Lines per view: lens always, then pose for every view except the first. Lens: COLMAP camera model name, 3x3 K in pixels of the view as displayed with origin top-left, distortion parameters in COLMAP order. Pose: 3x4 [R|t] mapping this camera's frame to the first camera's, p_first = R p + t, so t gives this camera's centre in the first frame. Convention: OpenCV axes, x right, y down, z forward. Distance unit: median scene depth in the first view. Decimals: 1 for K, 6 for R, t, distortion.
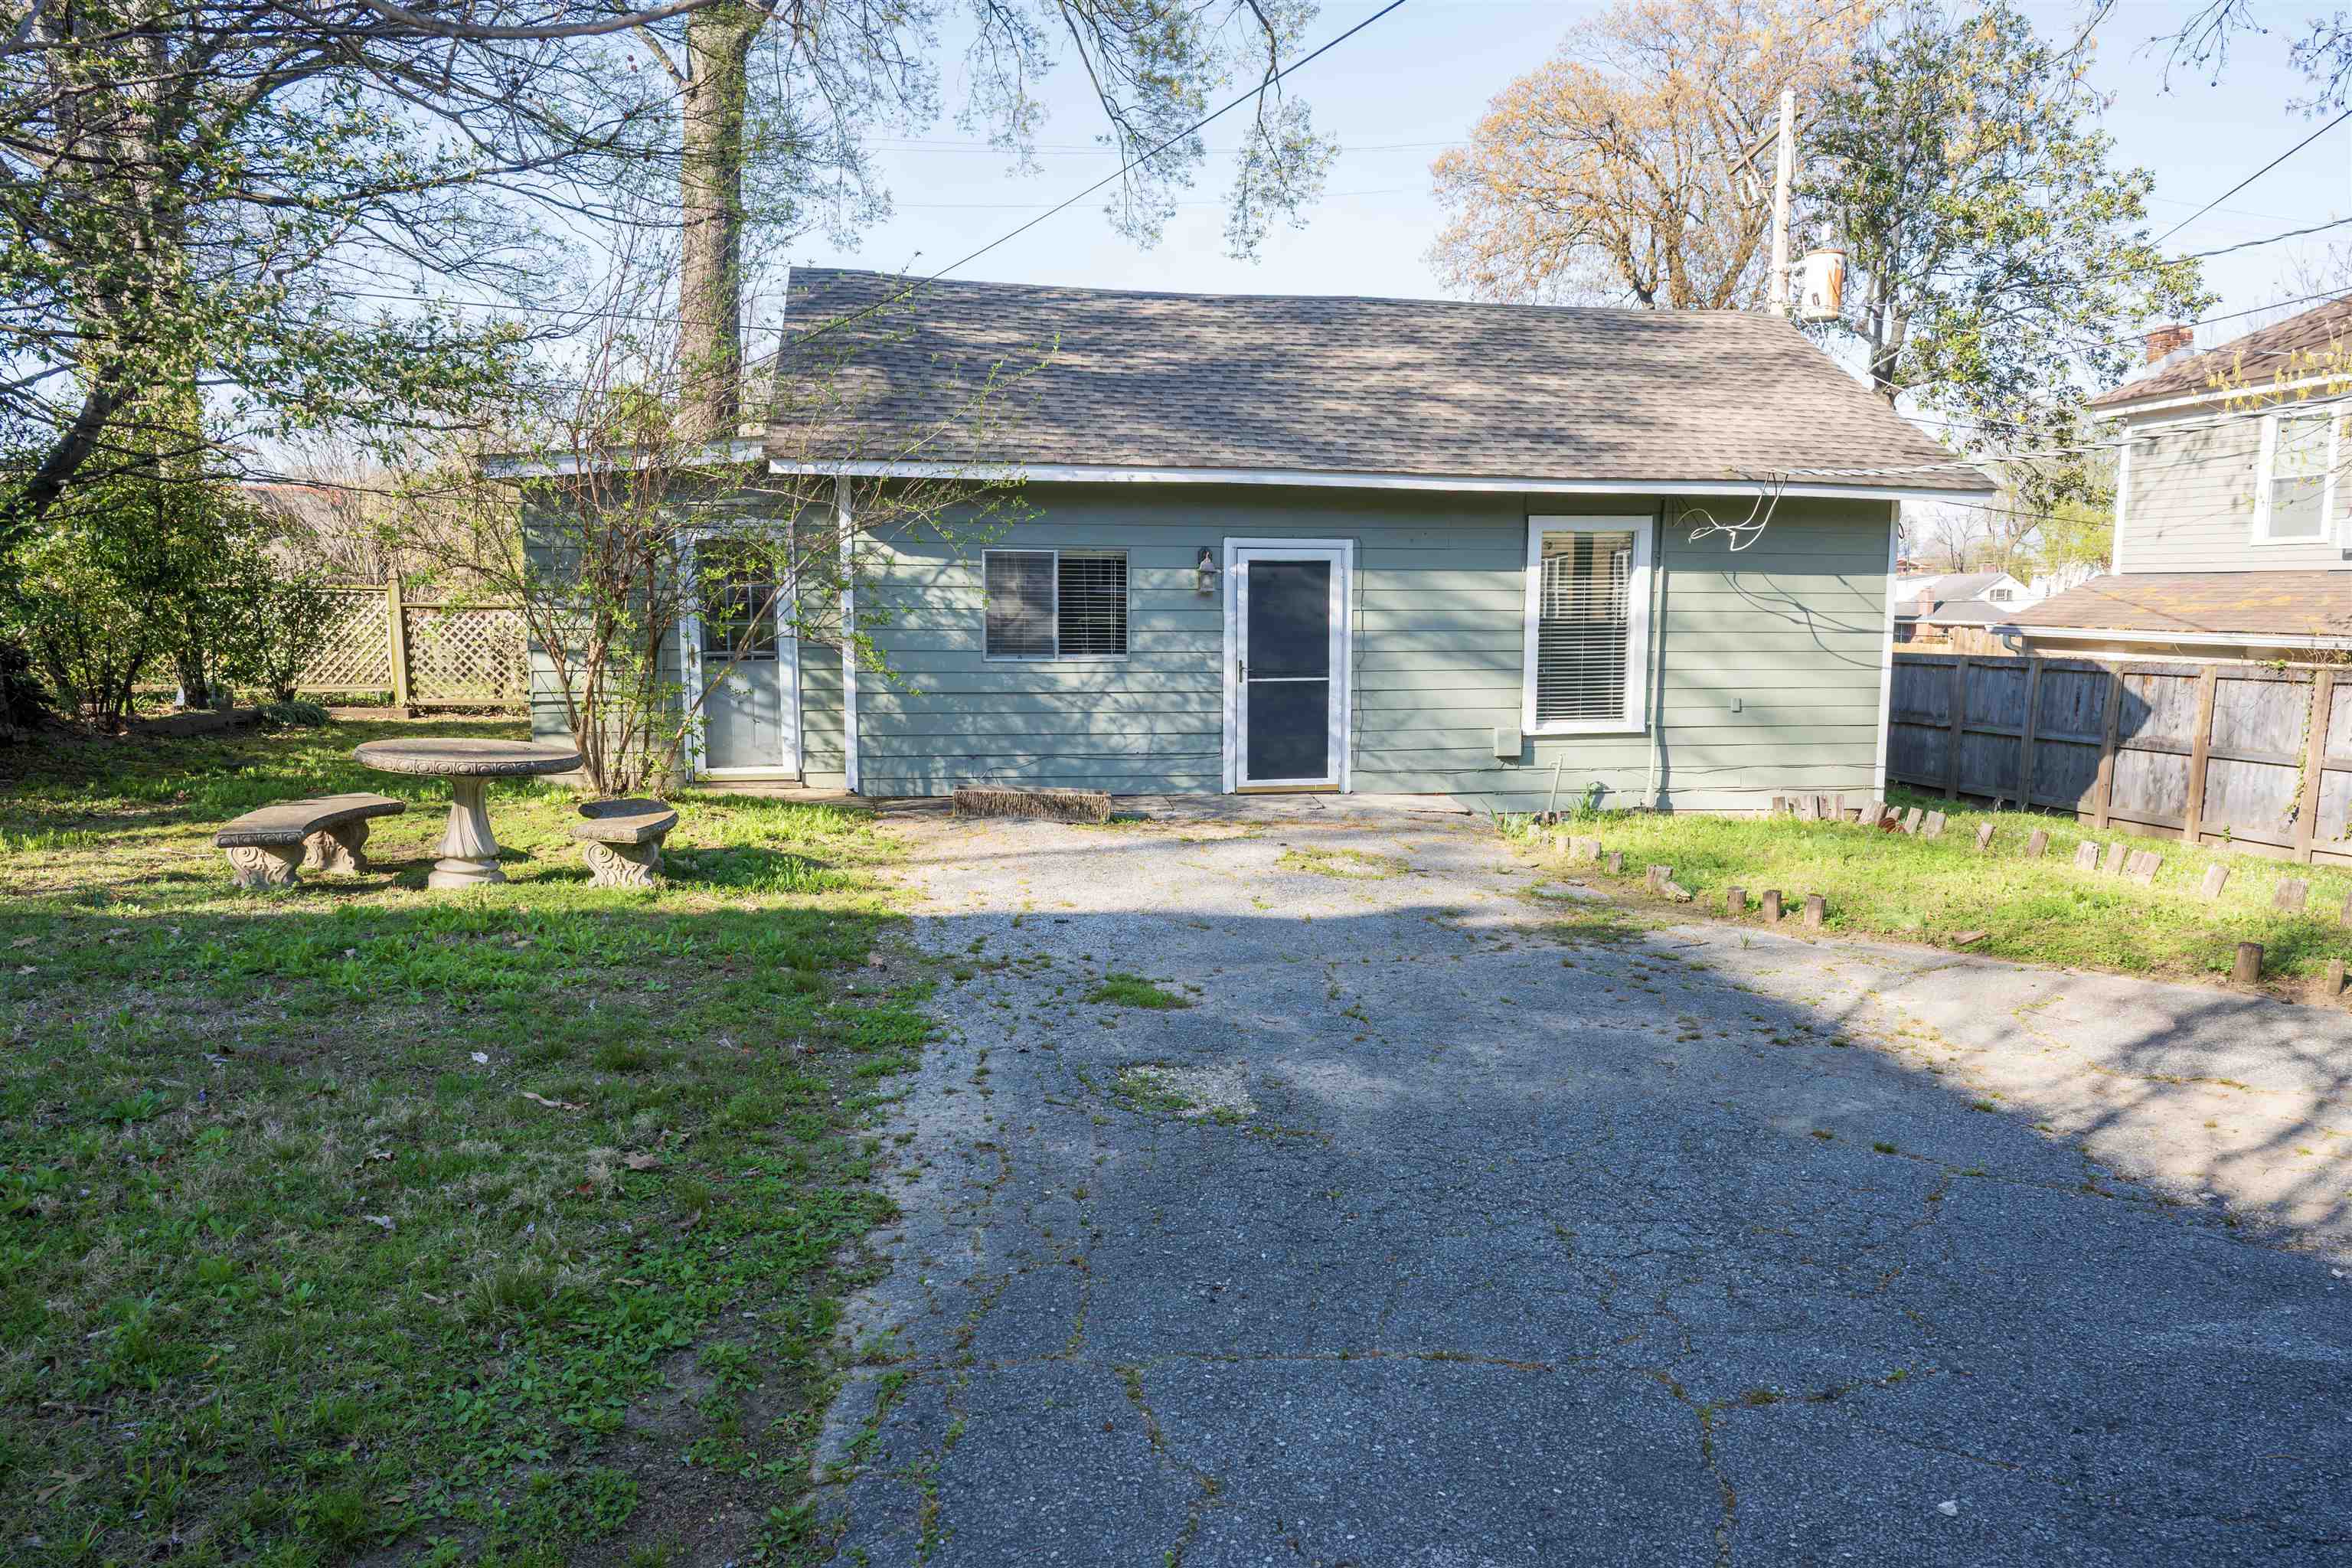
lens RADIAL K [[1583.1, 0, 1176.0], [0, 1583.1, 784.0], [0, 0, 1]] dist [0.000571, 0.003024]
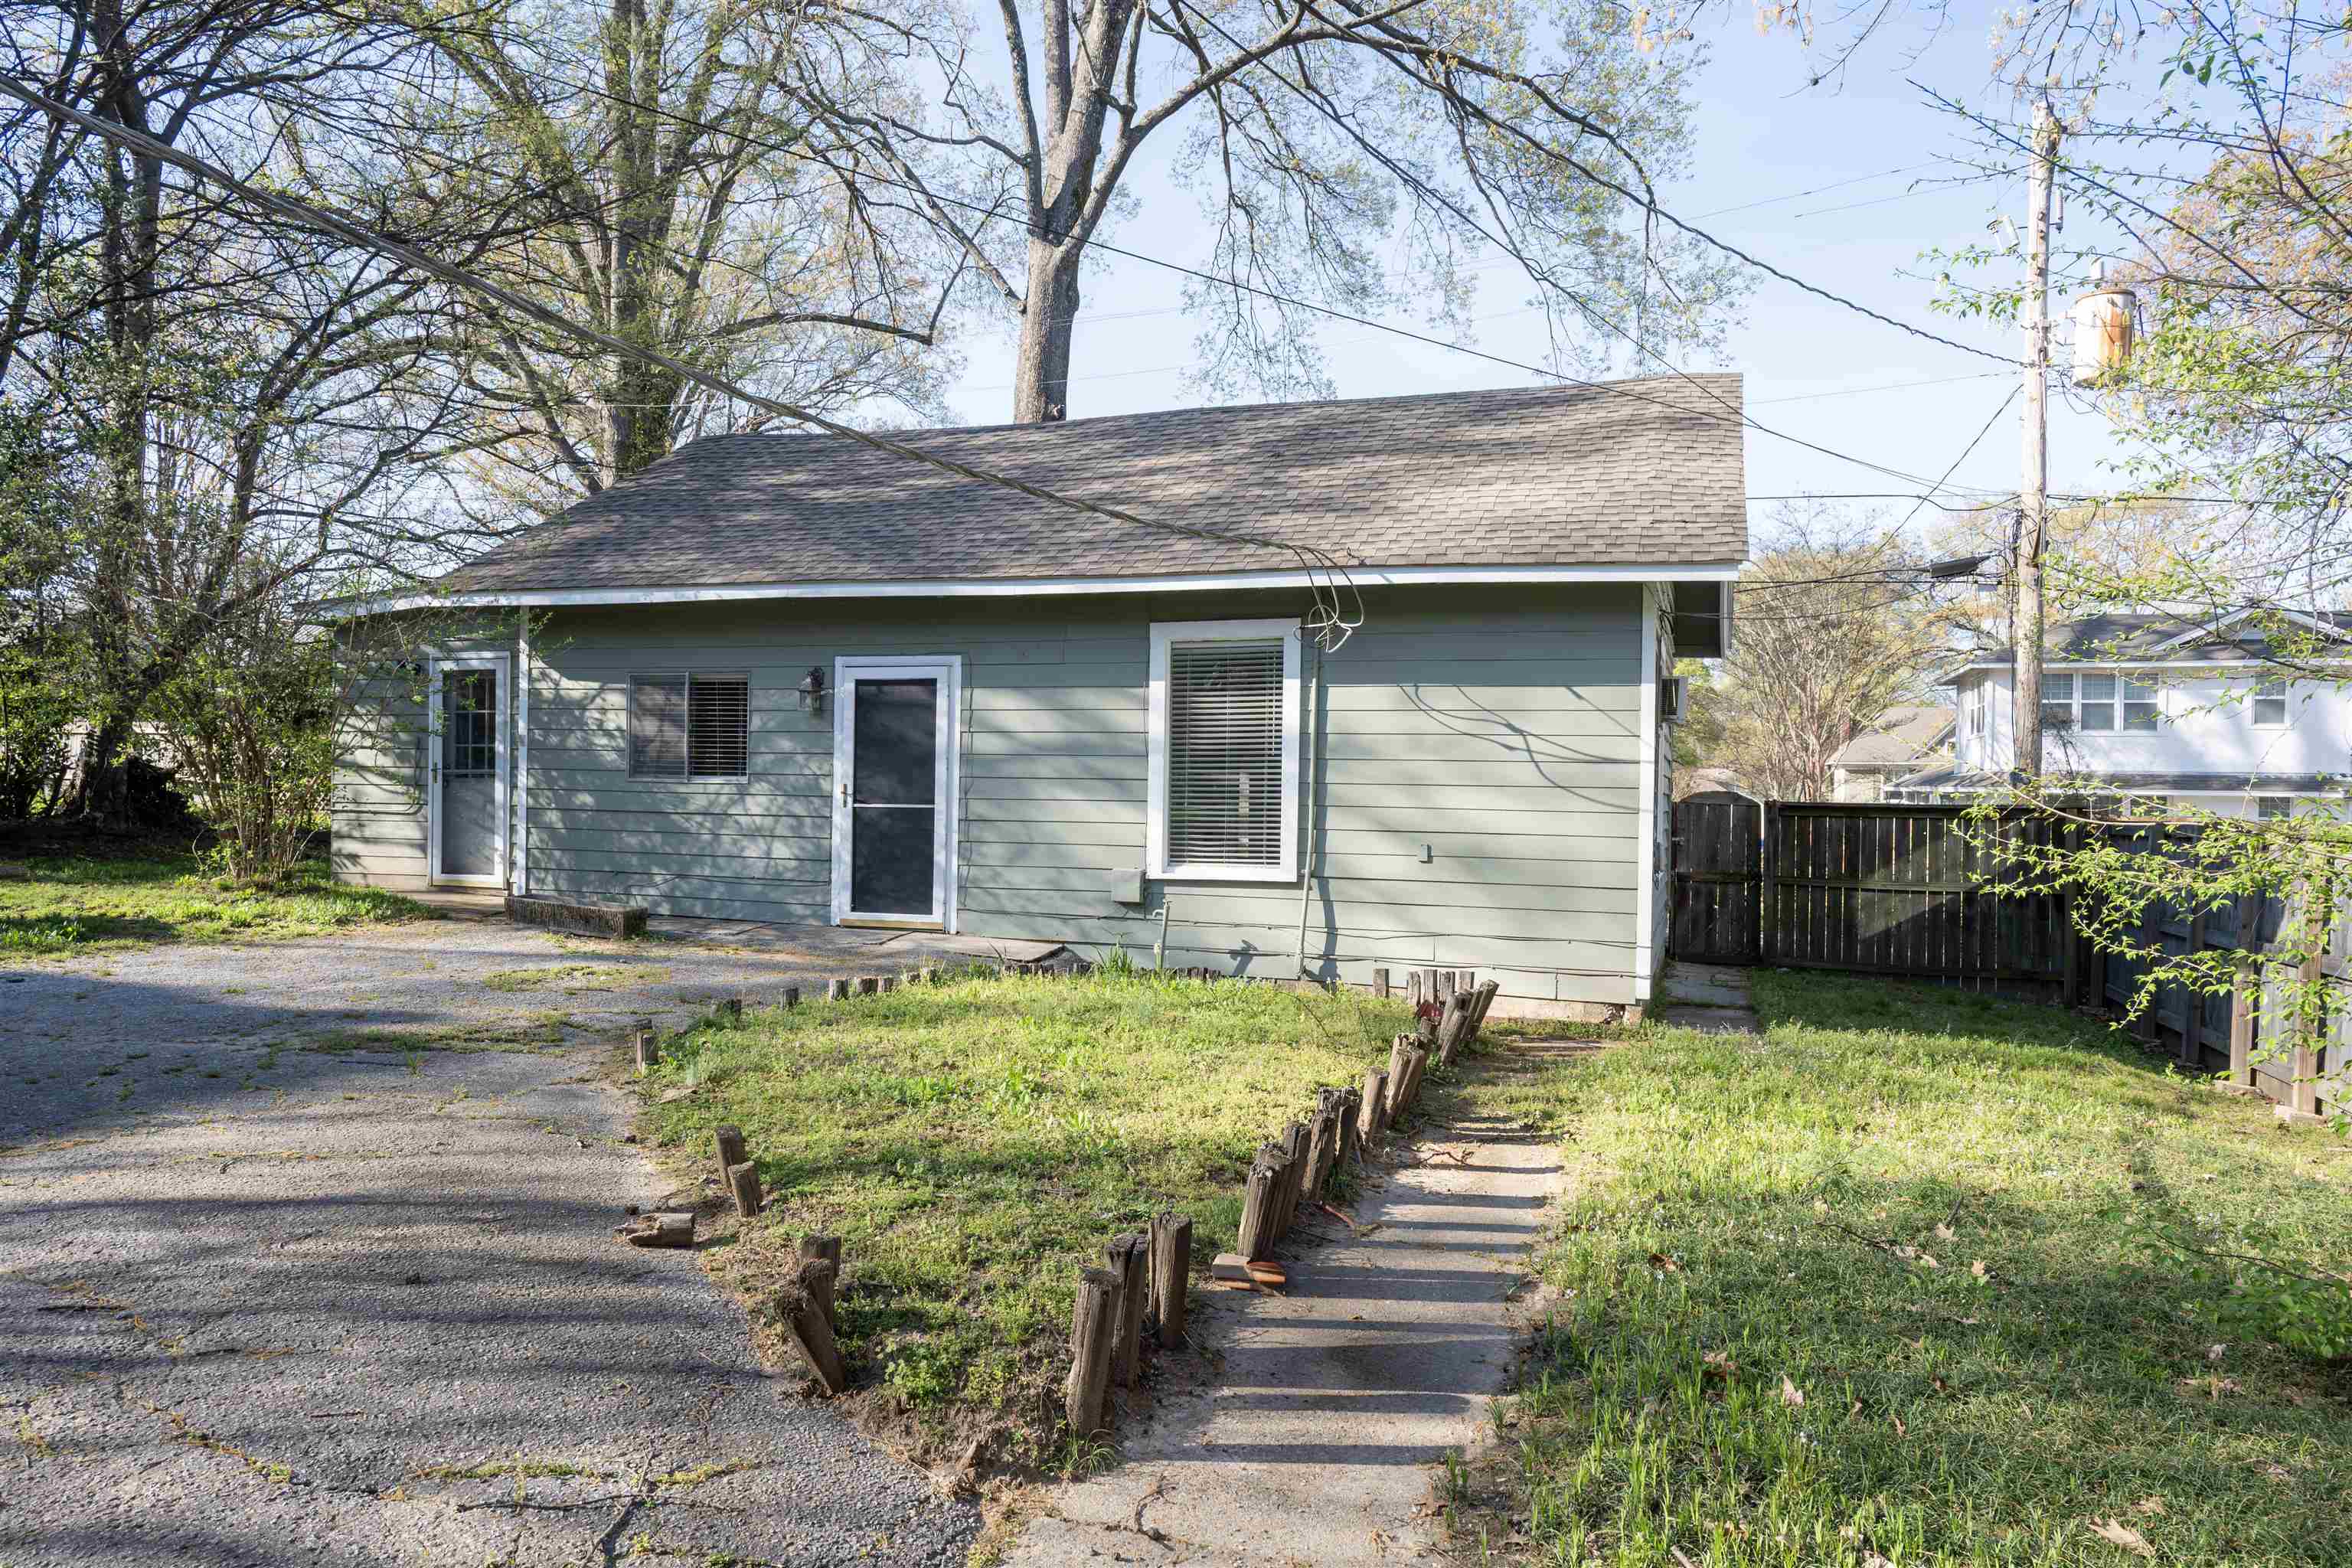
lens RADIAL K [[1583.1, 0, 1176.0], [0, 1583.1, 784.0], [0, 0, 1]] dist [0.000571, 0.003024]
pose [[0.862529, 0.006189, -0.505970, 0.678244], [-0.078137, 0.989561, -0.121095, 0.021147], [0.499938, 0.143983, 0.854008, 0.286002]]
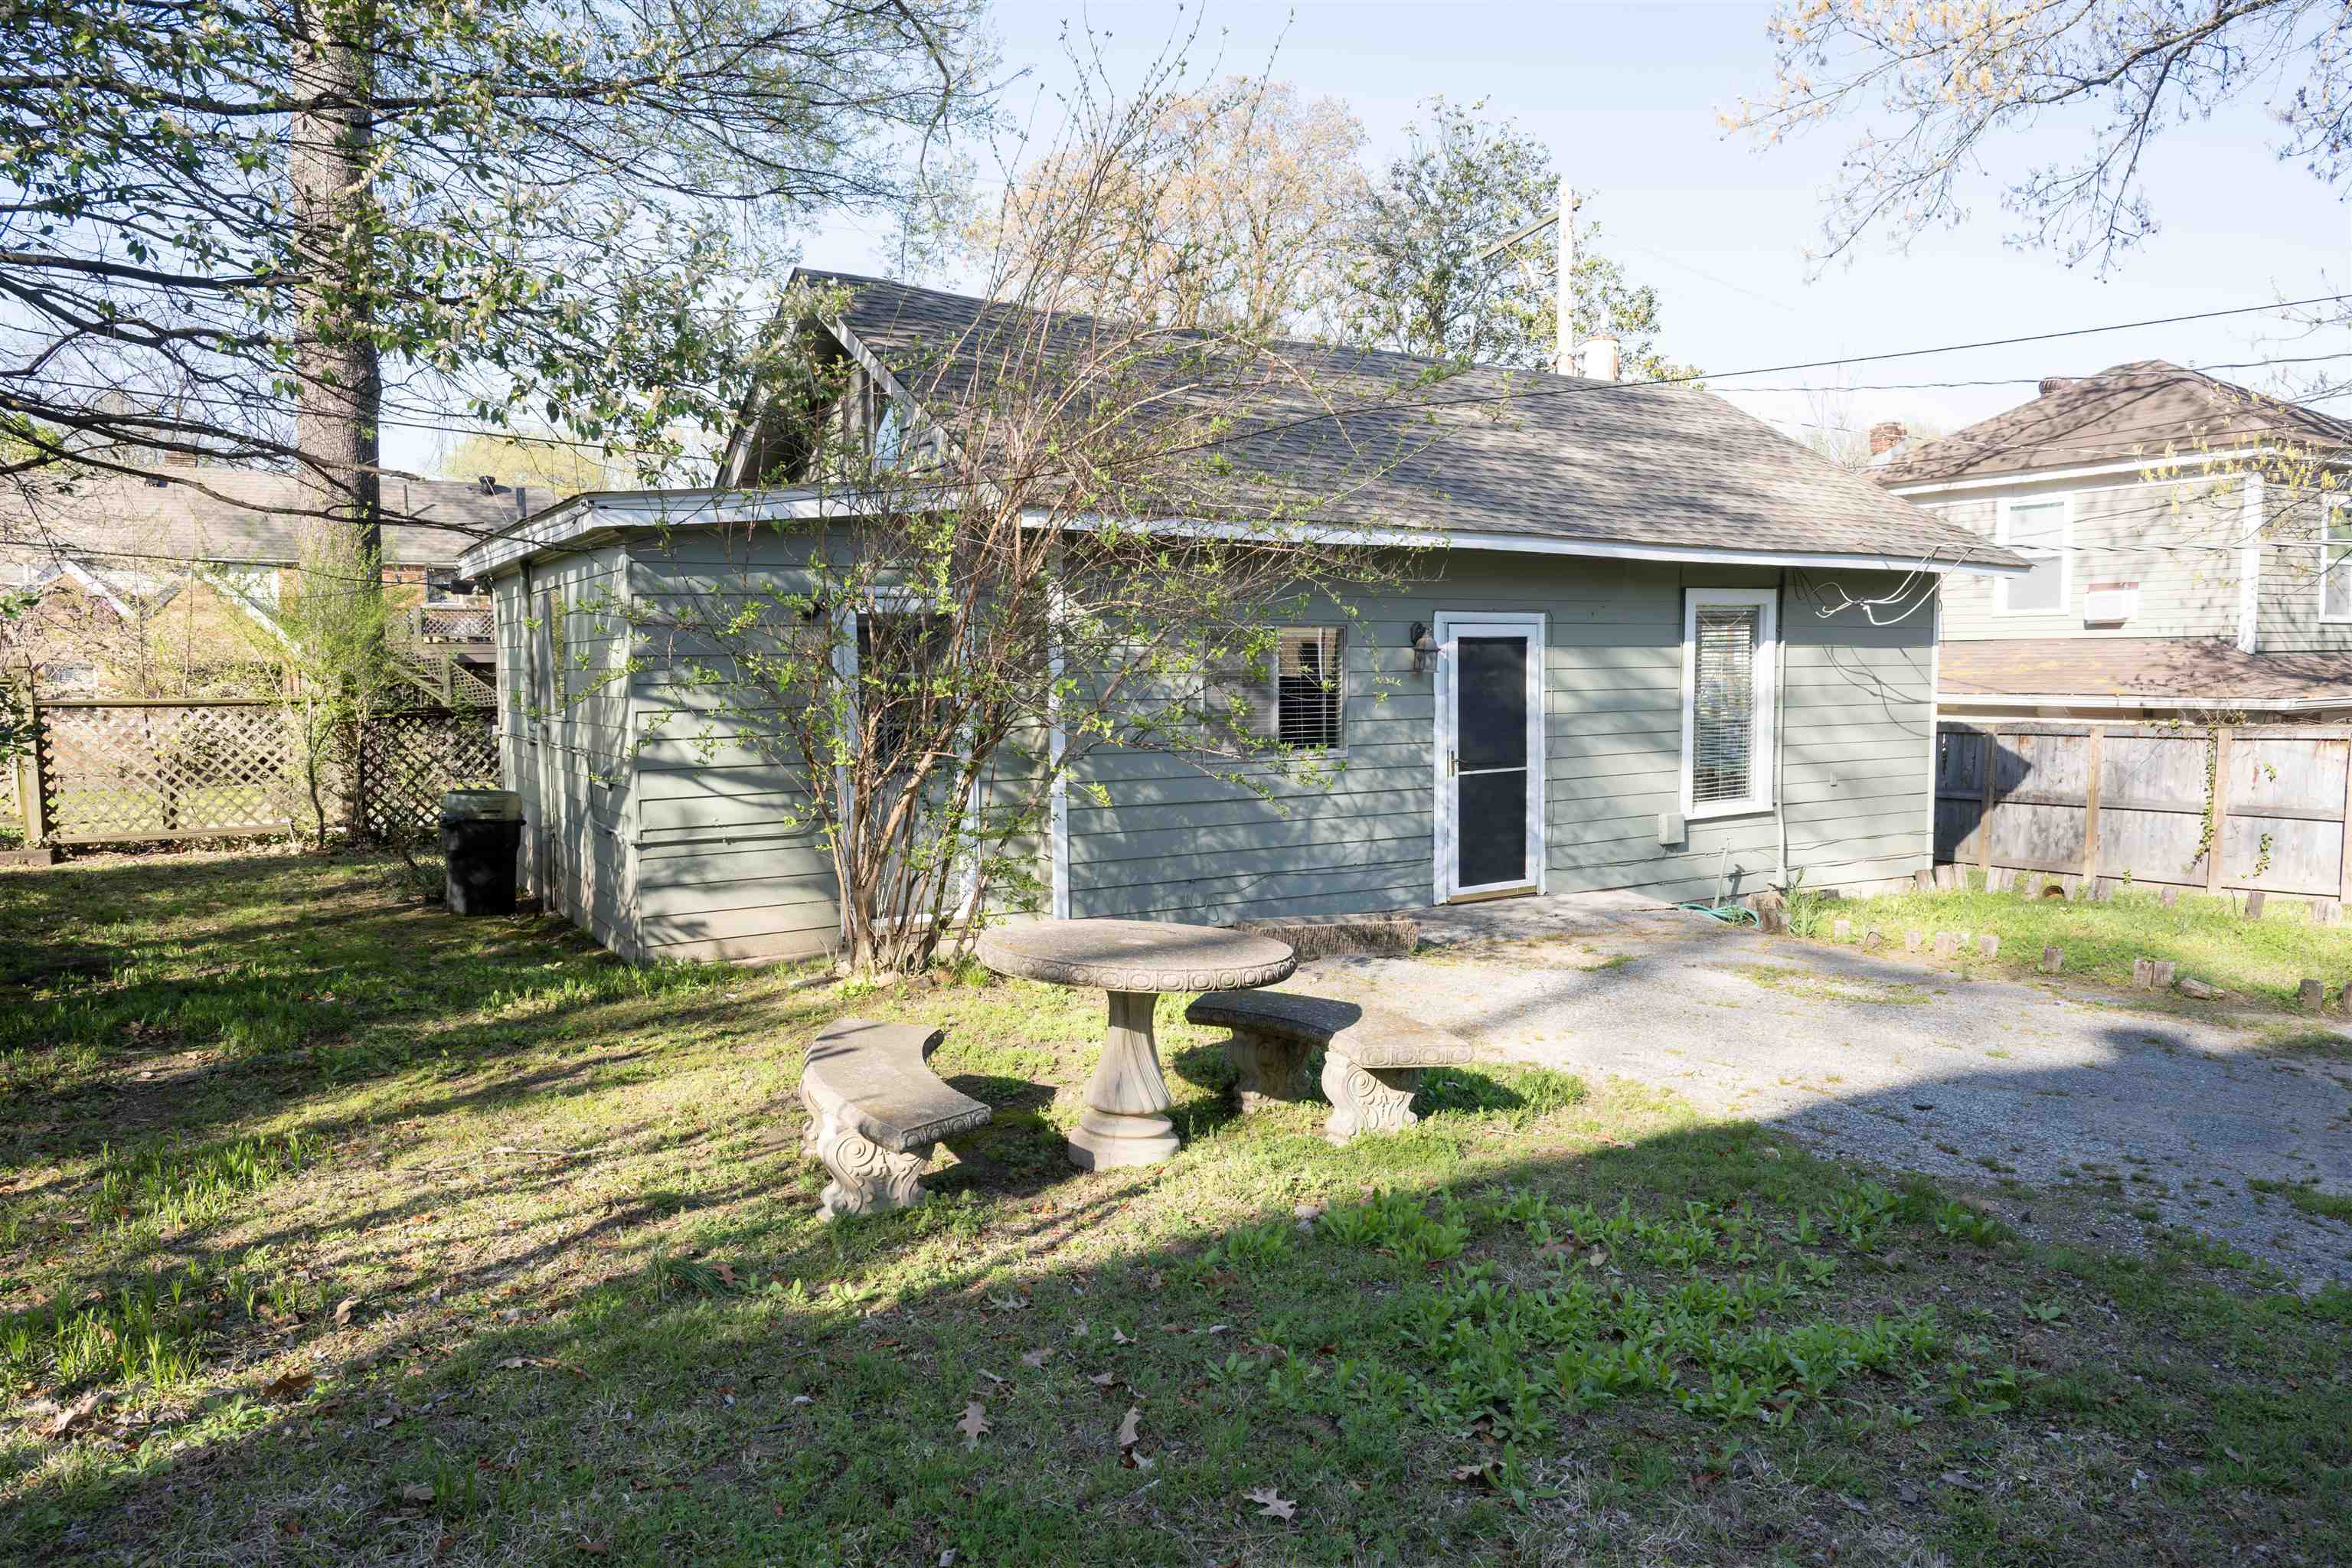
lens RADIAL K [[1583.1, 0, 1176.0], [0, 1583.1, 784.0], [0, 0, 1]] dist [0.000571, 0.003024]
pose [[0.925571, -0.039805, 0.376476, -0.422220], [0.055233, 0.998015, -0.030271, -0.041367], [-0.374524, 0.048812, 0.925932, 0.247540]]
